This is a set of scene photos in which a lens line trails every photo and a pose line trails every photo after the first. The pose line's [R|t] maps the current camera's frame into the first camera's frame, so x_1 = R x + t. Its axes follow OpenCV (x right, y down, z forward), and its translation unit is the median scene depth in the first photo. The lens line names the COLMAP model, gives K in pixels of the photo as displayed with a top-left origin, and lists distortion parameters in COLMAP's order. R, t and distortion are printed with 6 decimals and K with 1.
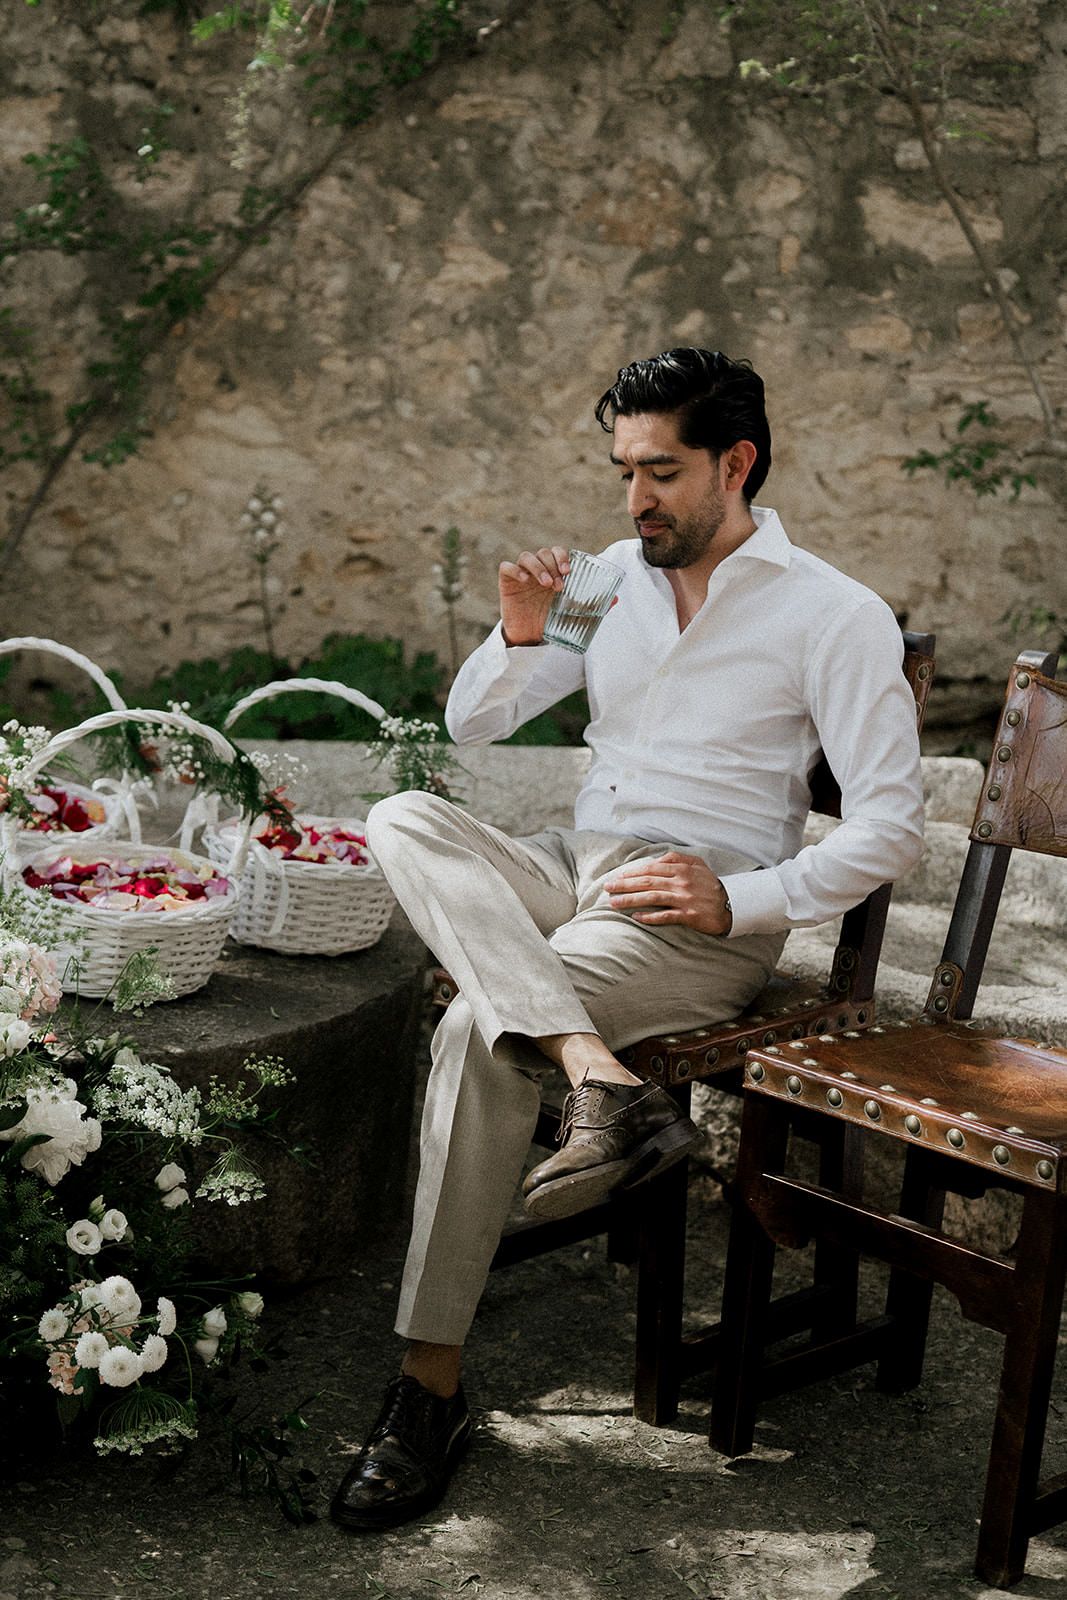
lens RADIAL K [[2436.7, 0, 533.5], [0, 2436.7, 800.0], [0, 0, 1]] dist [-0.018867, 0.030996]
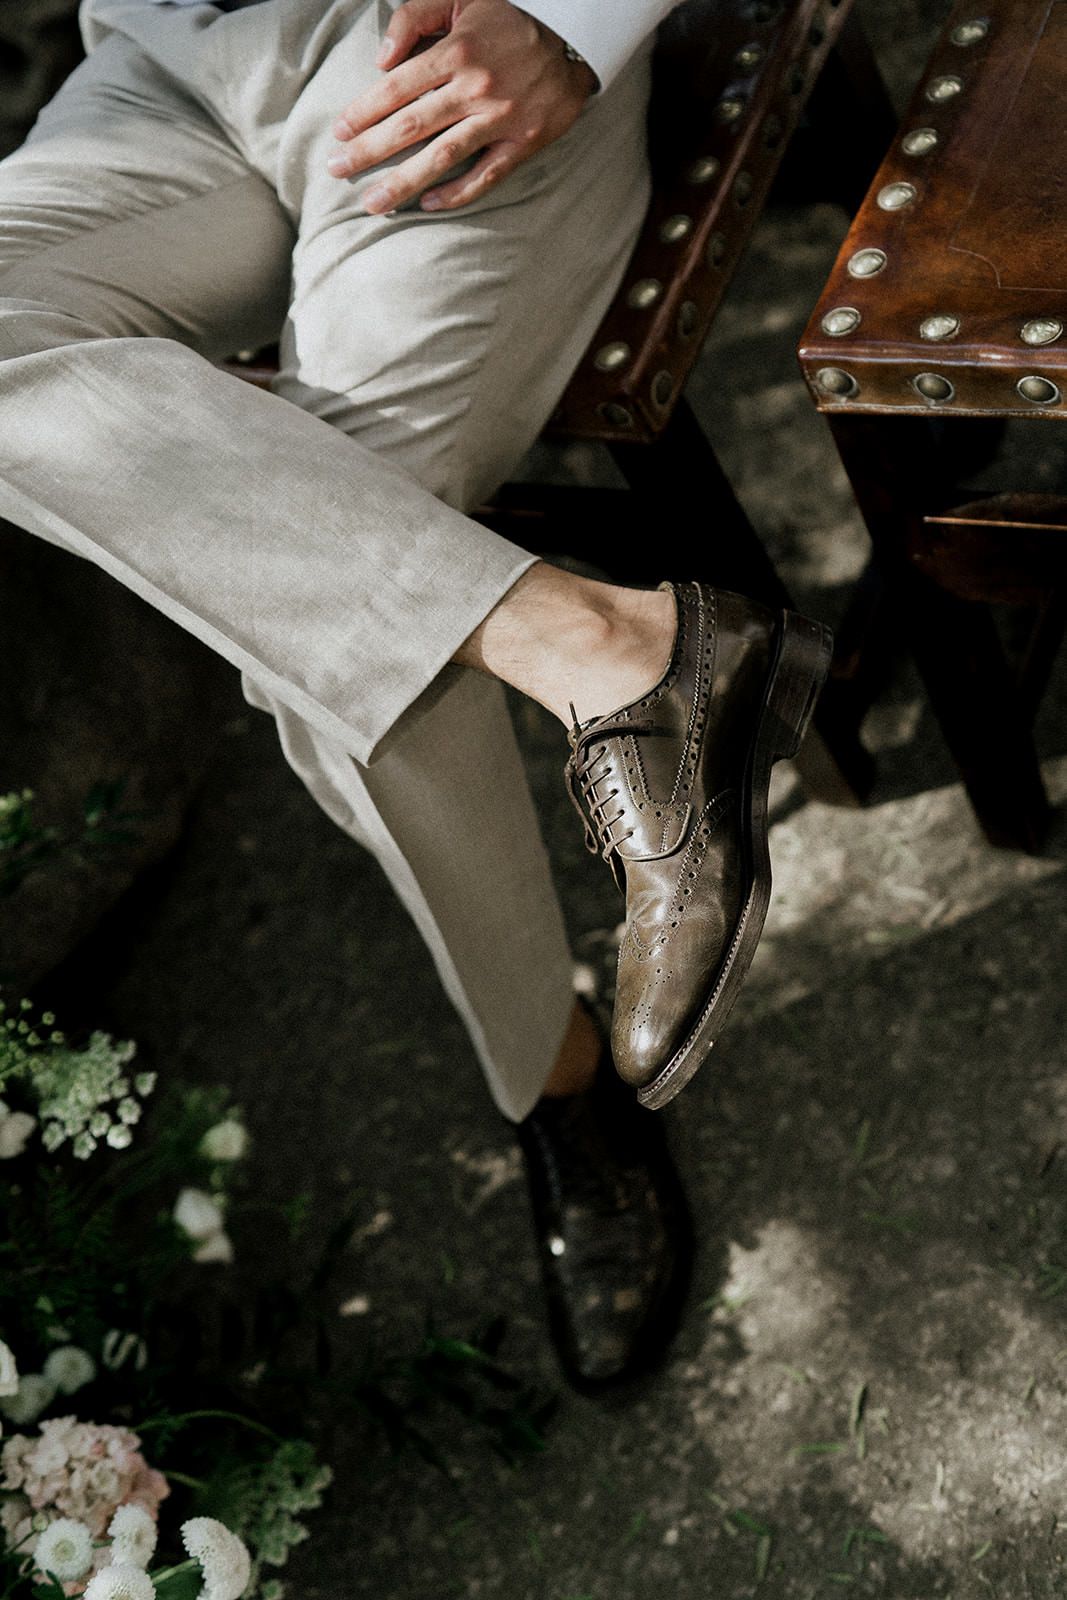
lens RADIAL K [[2436.7, 0, 533.5], [0, 2436.7, 800.0], [0, 0, 1]] dist [-0.018867, 0.030996]
pose [[0.831207, -0.550257, -0.079453, 0.033680], [0.469787, 0.618732, 0.629659, -0.168217], [-0.297314, -0.560703, 0.772798, 0.588296]]
